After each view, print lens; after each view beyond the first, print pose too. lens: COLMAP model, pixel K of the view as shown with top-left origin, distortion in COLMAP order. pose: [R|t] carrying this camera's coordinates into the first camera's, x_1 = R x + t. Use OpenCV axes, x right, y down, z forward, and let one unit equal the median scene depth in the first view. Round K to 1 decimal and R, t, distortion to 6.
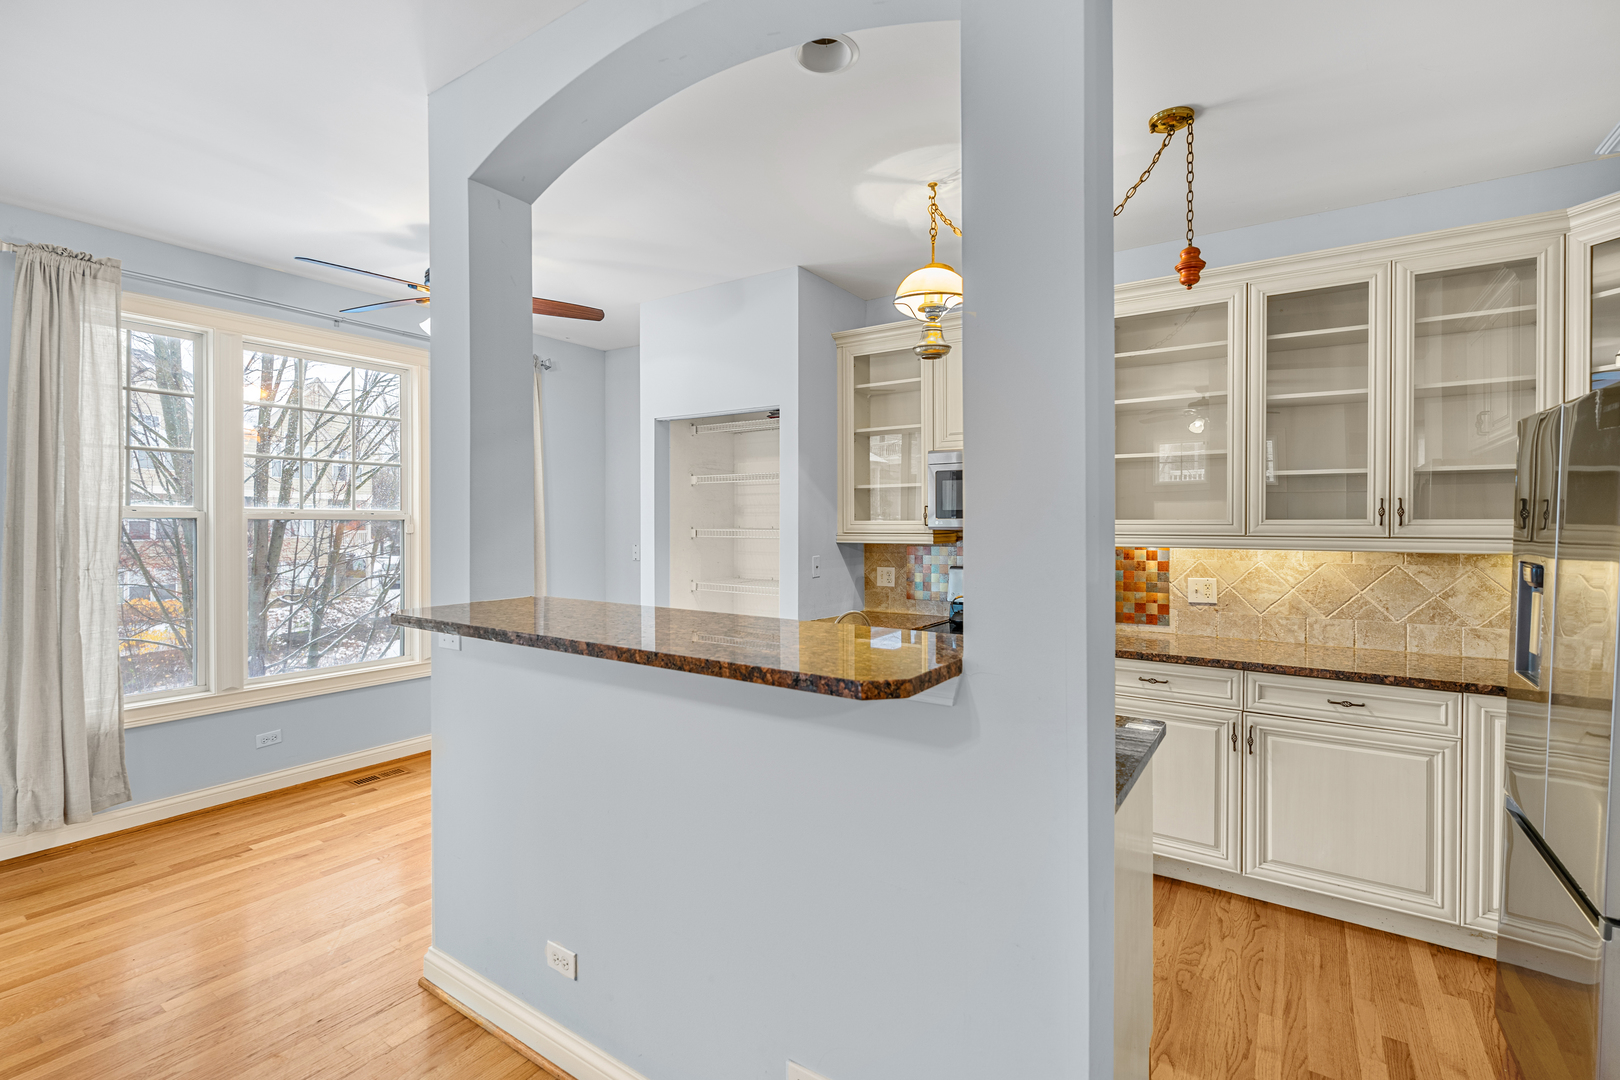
lens RADIAL K [[728.1, 0, 817.7], [0, 728.1, 528.7], [0, 0, 1]] dist [0.001023, 0.000190]
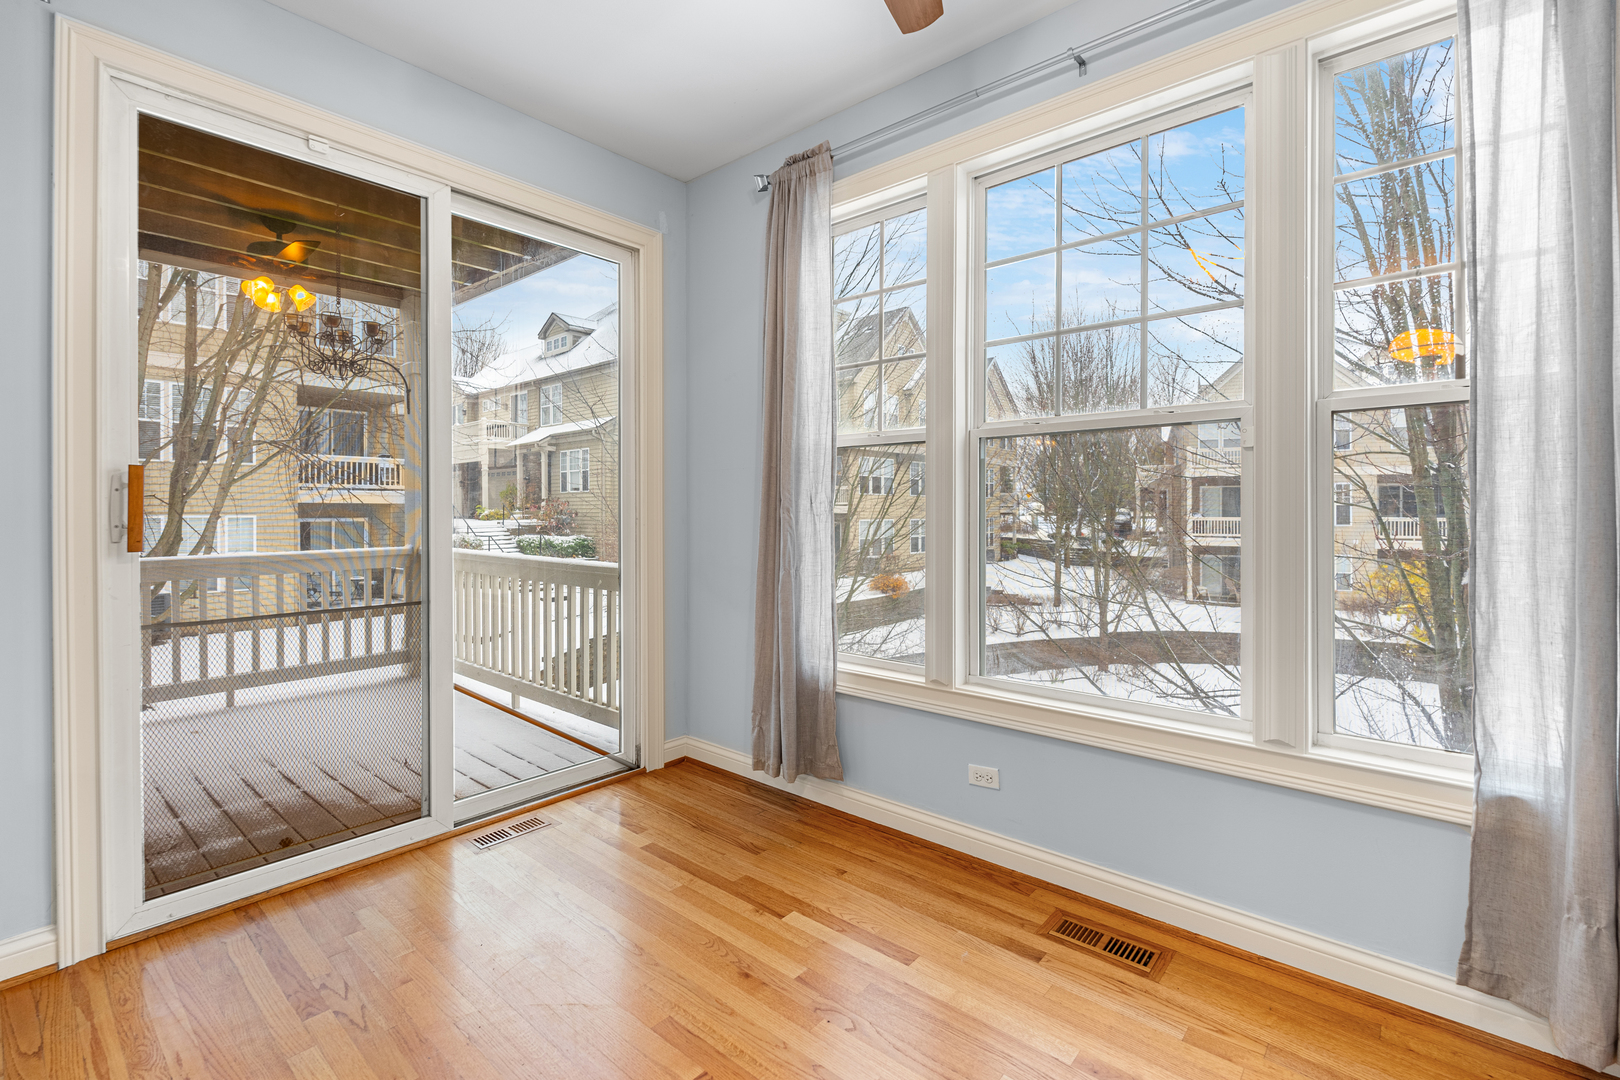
lens RADIAL K [[728.1, 0, 813.8], [0, 728.1, 526.5], [0, 0, 1]] dist [0.001023, 0.000190]
pose [[-0.136385, 0.014085, -0.990556, -0.103189], [-0.005807, 0.999870, 0.015017, 0.059423], [0.990639, 0.007800, -0.136285, 0.870660]]
